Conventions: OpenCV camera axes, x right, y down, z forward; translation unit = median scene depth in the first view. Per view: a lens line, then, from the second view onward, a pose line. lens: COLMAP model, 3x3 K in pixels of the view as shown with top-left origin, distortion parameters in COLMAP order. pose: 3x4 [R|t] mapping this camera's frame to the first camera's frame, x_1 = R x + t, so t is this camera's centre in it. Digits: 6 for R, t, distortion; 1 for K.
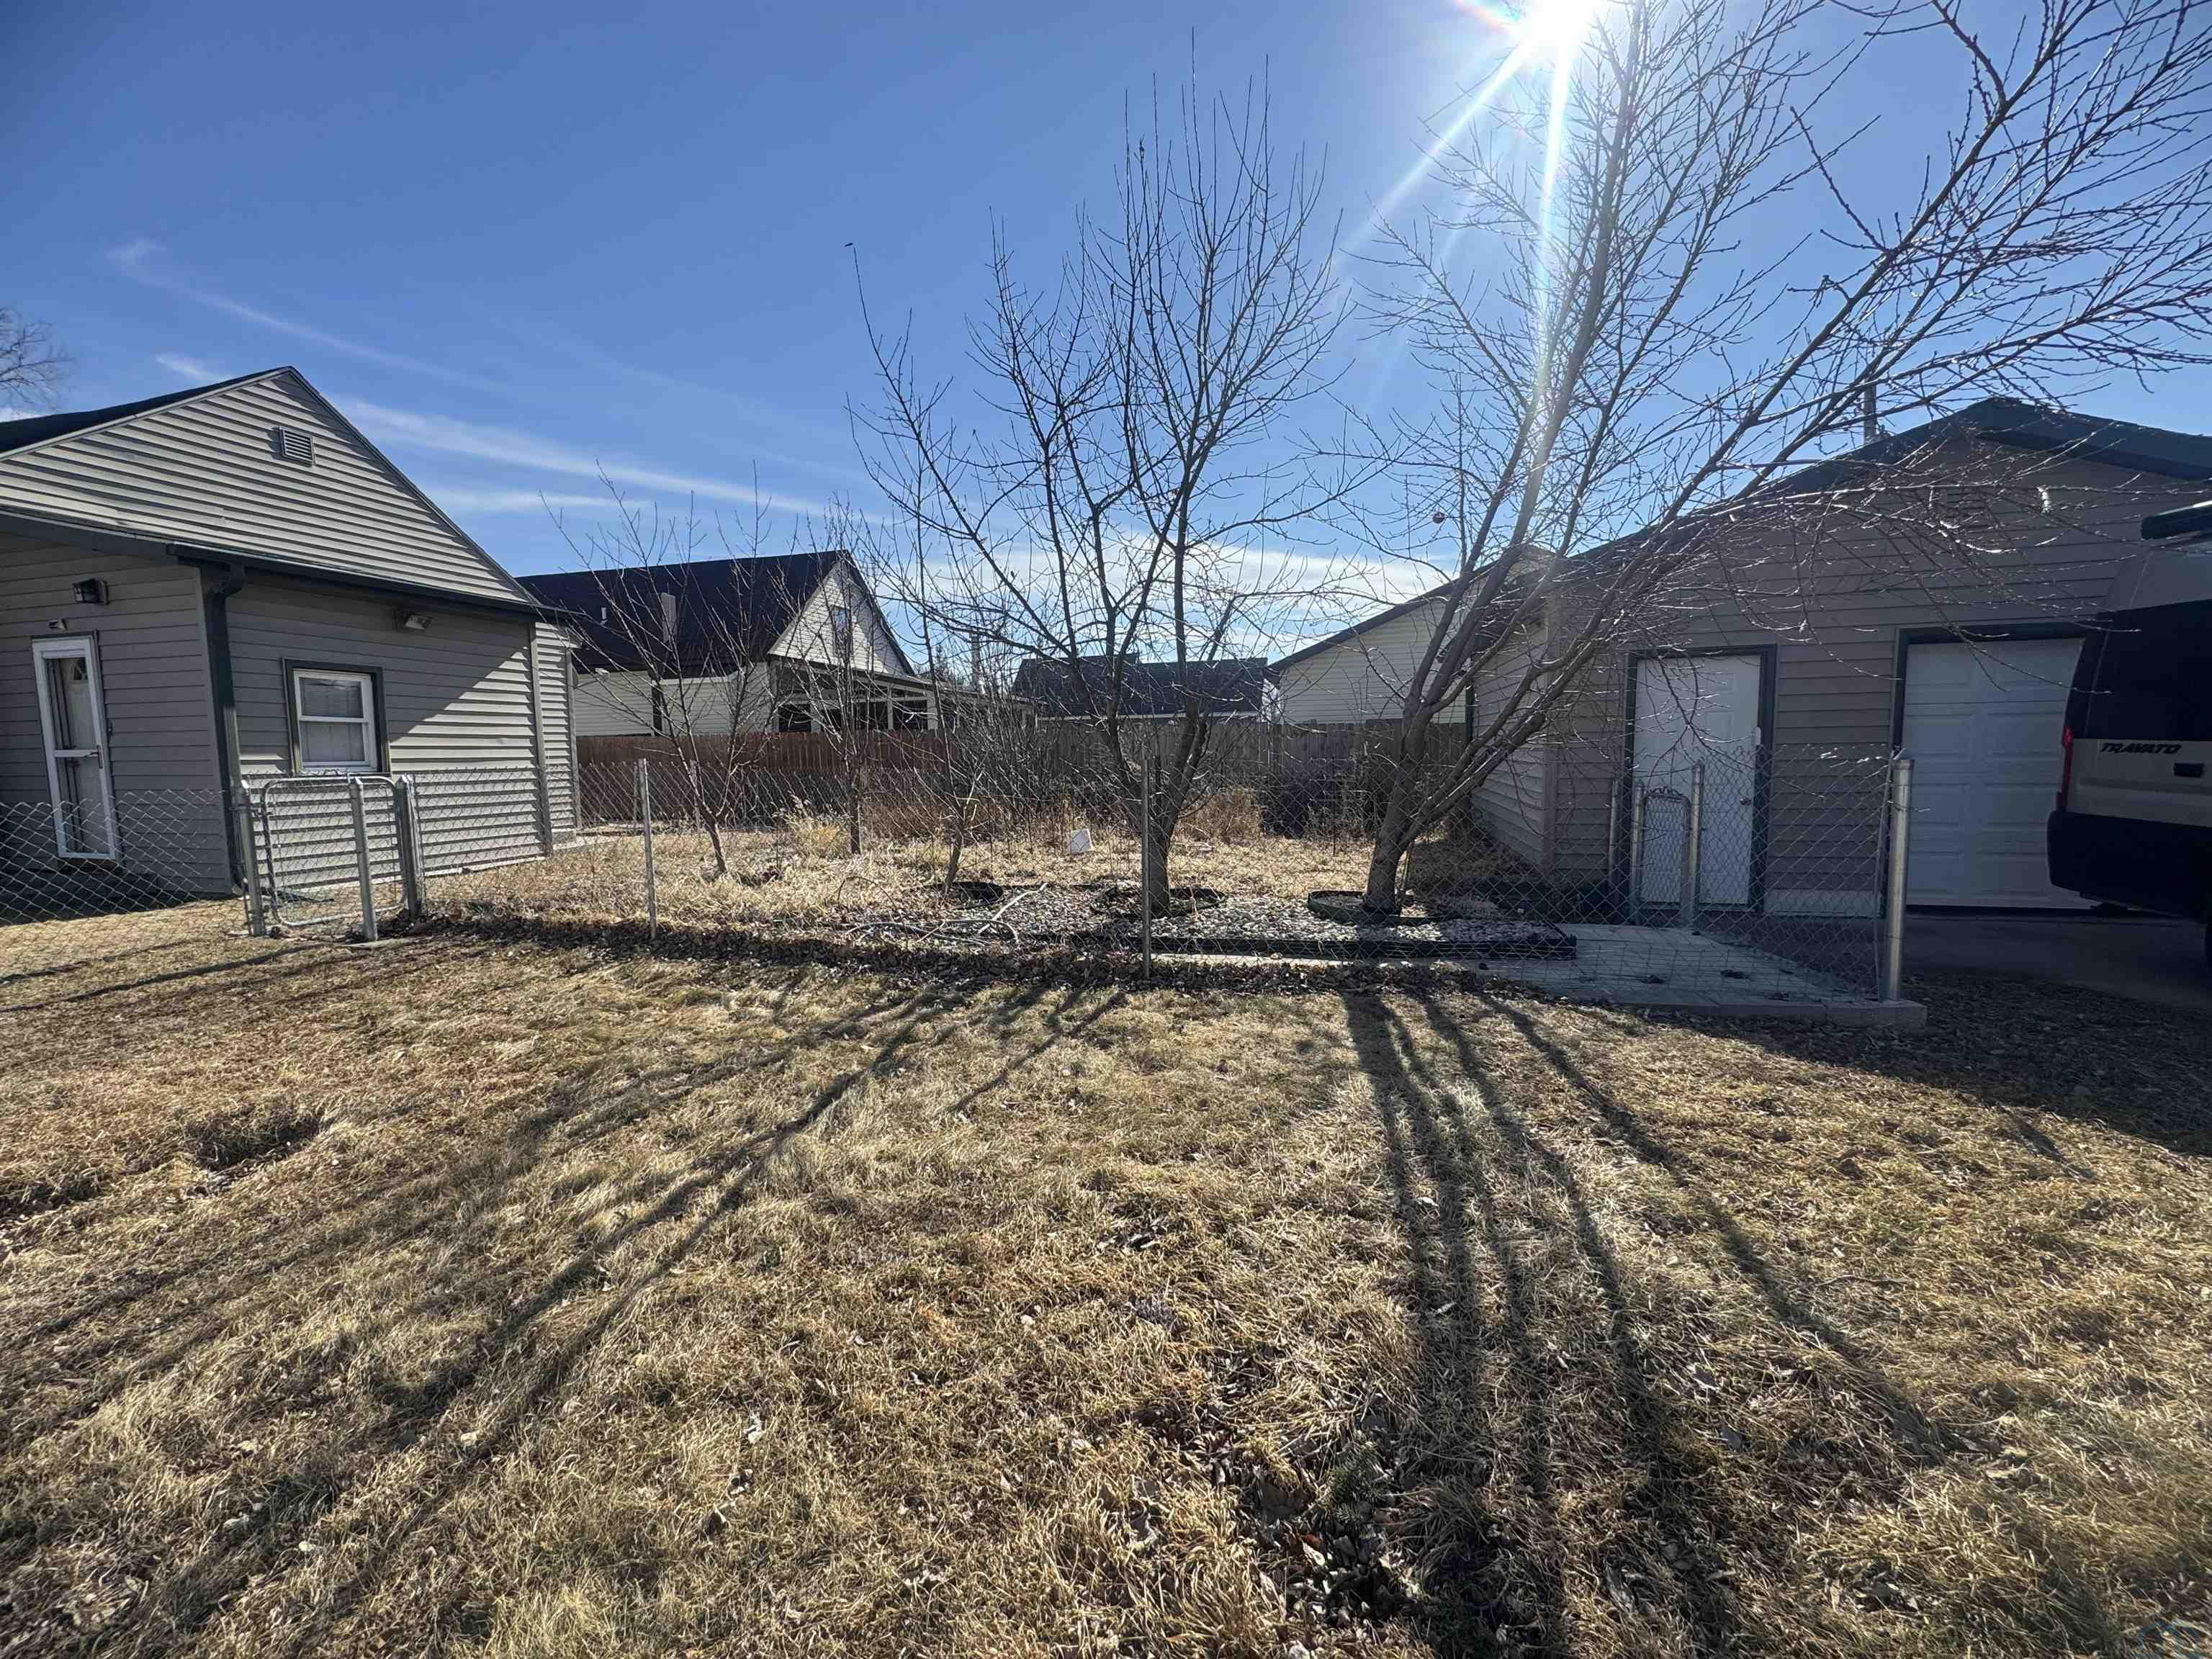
lens RADIAL K [[888.3, 0, 1106.0], [0, 888.3, 829.5], [0, 0, 1]] dist [0.001195, 0.000072]
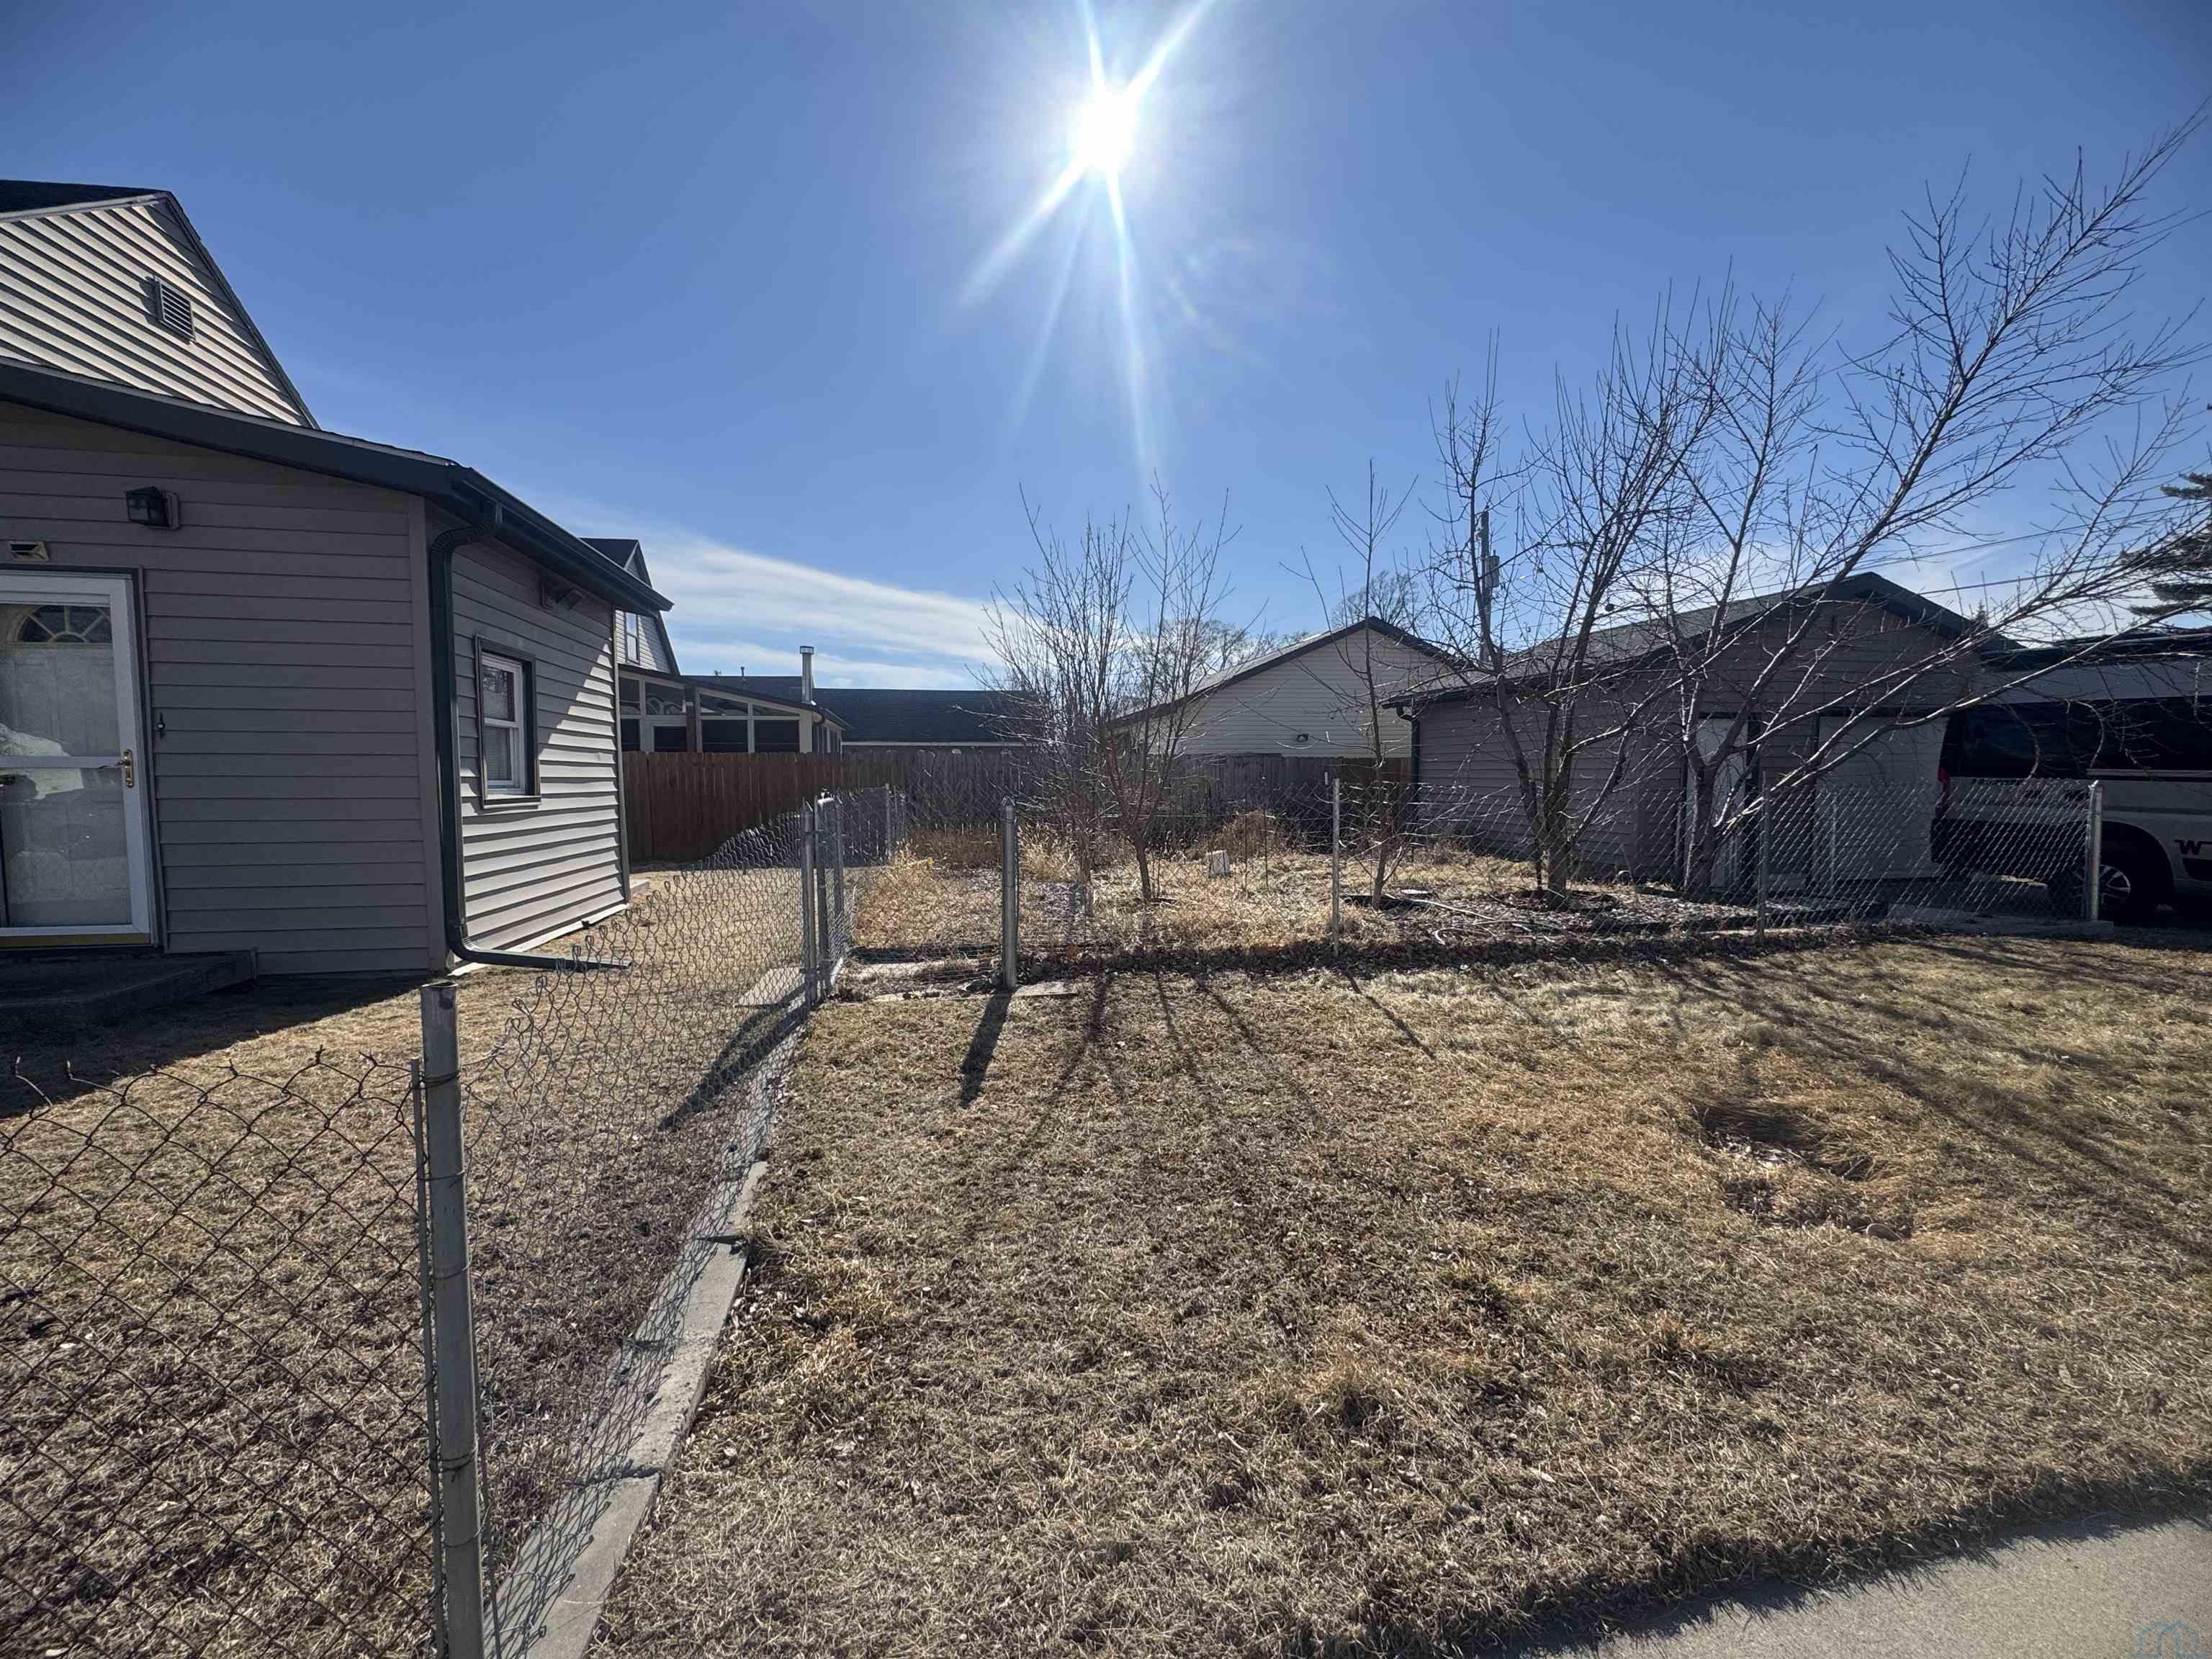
lens RADIAL K [[888.3, 0, 1106.0], [0, 888.3, 829.5], [0, 0, 1]] dist [0.001195, 0.000072]
pose [[0.893918, -0.014719, 0.447989, -0.714642], [0.030611, 0.999132, -0.028255, -0.000481], [-0.447184, 0.038971, 0.893593, 0.125424]]
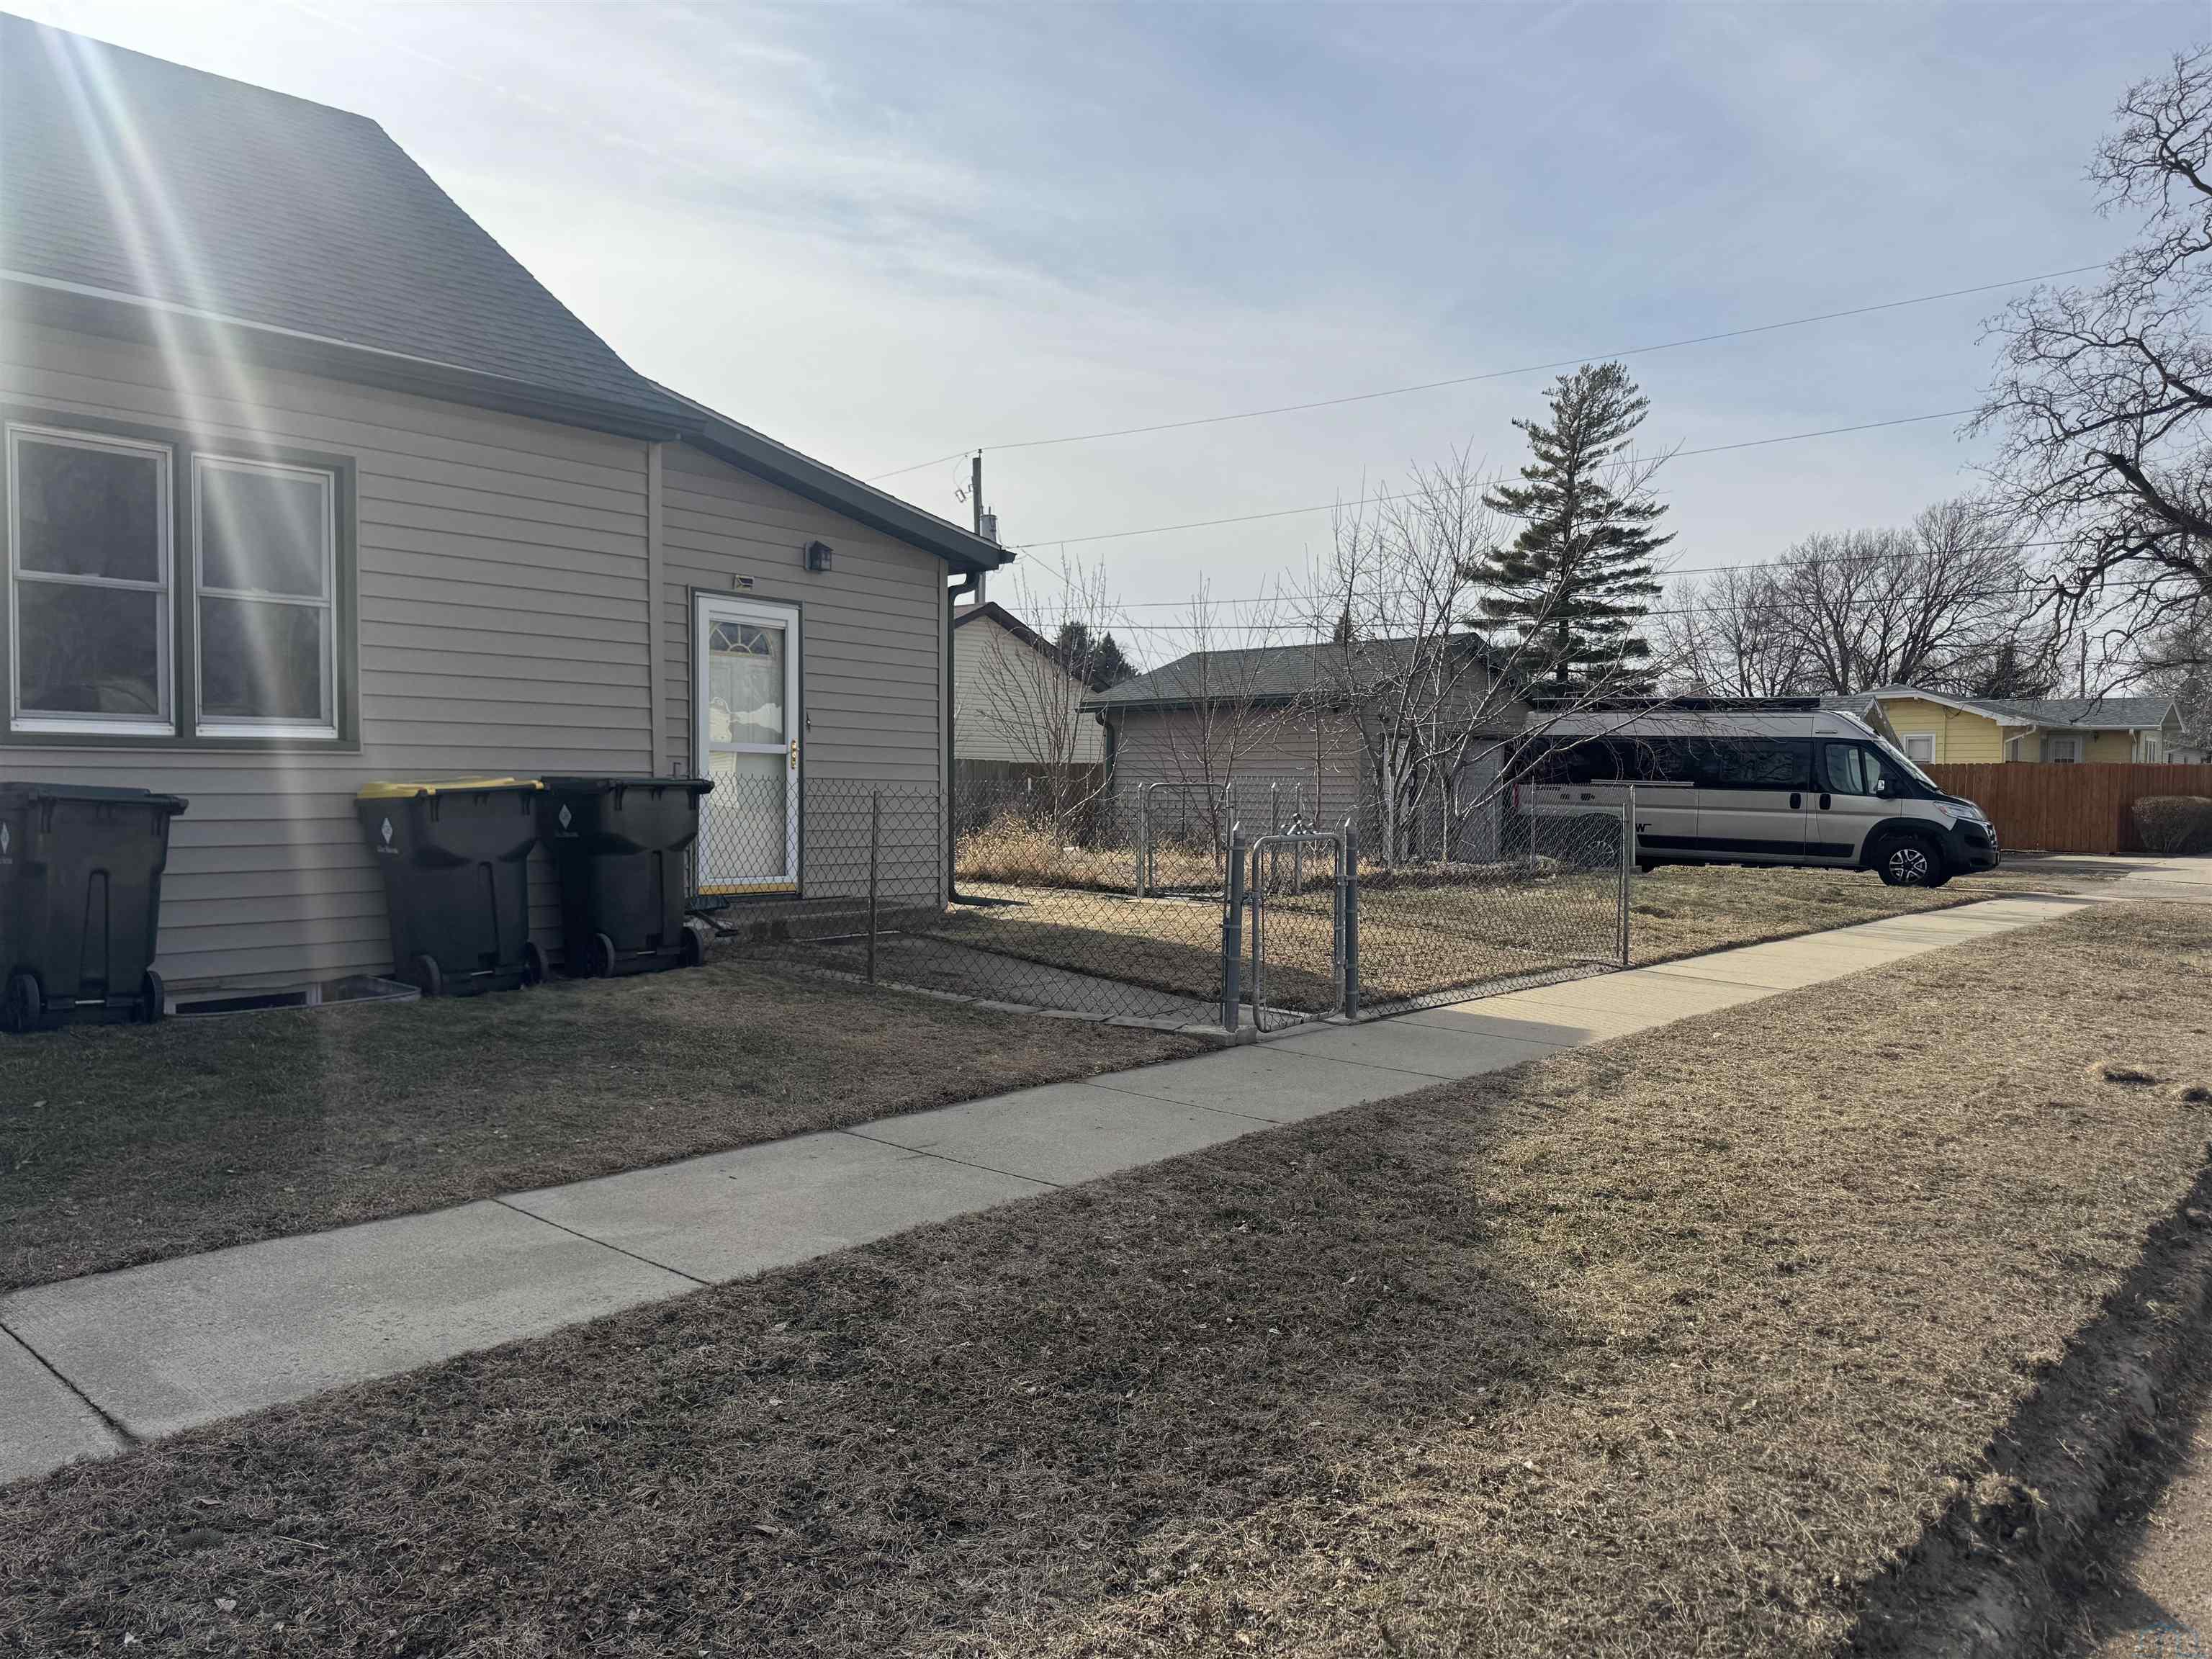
lens RADIAL K [[1660.6, 0, 1106.0], [0, 1660.6, 829.5], [0, 0, 1]] dist [0.130326, -0.211111]
pose [[0.414824, -0.002371, 0.909899, -2.232100], [0.079179, 0.996297, -0.033502, 0.057097], [-0.906450, 0.085942, 0.413476, 0.112690]]
